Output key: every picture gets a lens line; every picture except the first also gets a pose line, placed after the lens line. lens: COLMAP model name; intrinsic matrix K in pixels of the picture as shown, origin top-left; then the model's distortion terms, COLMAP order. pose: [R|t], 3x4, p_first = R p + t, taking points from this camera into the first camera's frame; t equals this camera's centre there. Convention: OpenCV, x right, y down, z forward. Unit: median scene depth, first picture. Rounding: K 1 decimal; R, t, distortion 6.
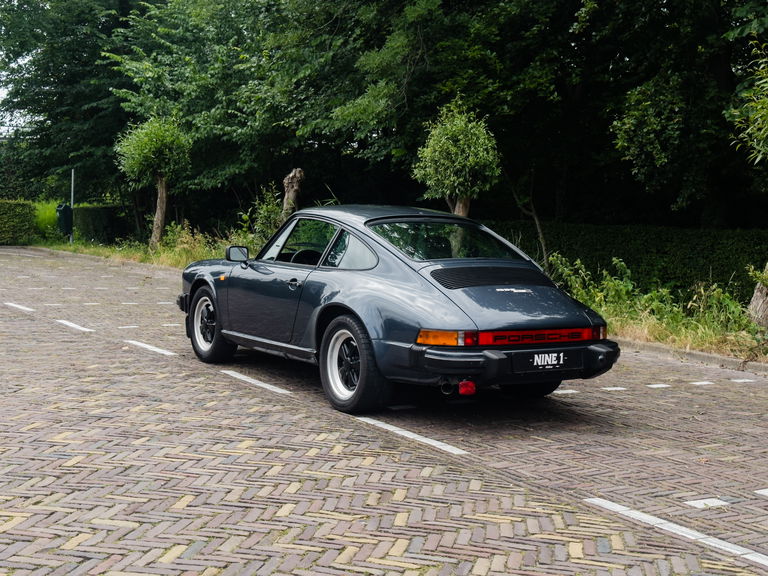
lens RADIAL K [[1073.2, 0, 384.0], [0, 1073.2, 288.0], [0, 0, 1]] dist [0.123188, 0.014914]
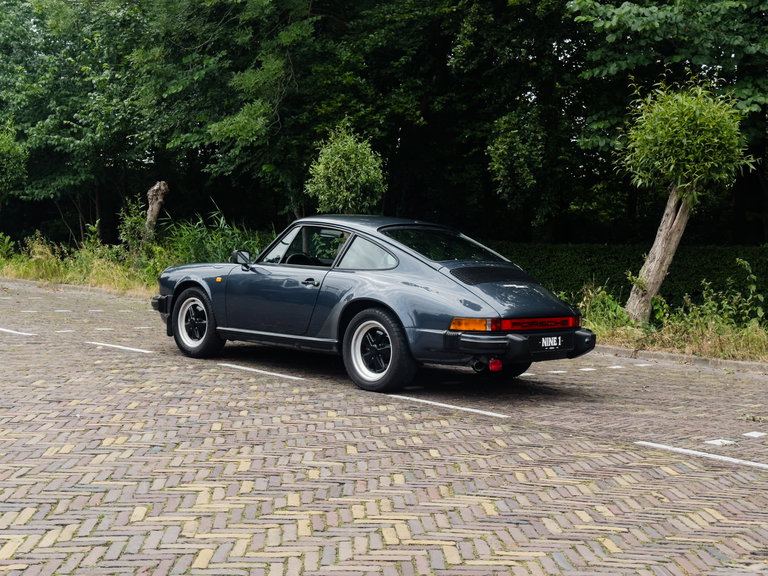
lens RADIAL K [[1083.0, 0, 384.0], [0, 1083.0, 288.0], [0, 0, 1]] dist [0.191916, -0.580548]
pose [[0.972904, -0.002590, 0.231197, -0.151654], [0.006560, 0.999844, -0.016406, 0.011621], [-0.231118, 0.017478, 0.972769, -0.075414]]
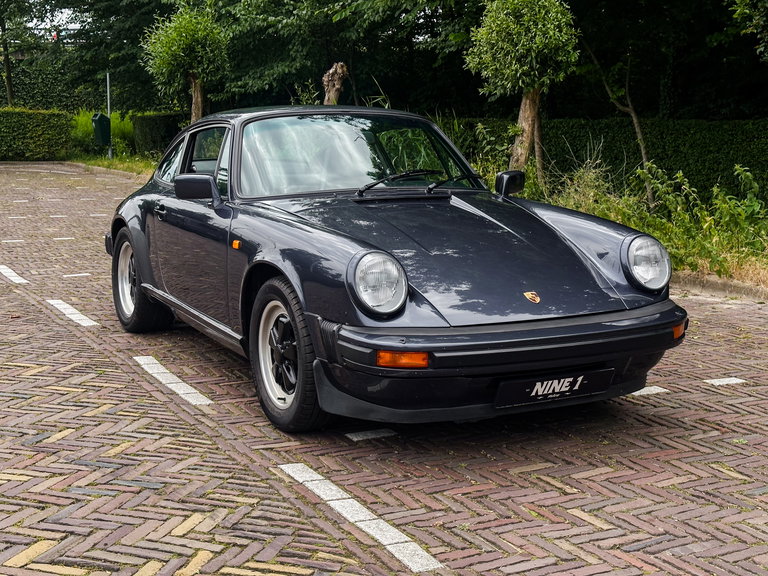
lens RADIAL K [[1083.0, 0, 384.0], [0, 1083.0, 288.0], [0, 0, 1]] dist [0.191916, -0.580548]
pose [[0.995075, -0.011170, -0.098489, 0.046019], [0.019875, 0.995935, 0.087853, -0.015011], [0.097107, -0.089378, 0.991253, 0.203549]]
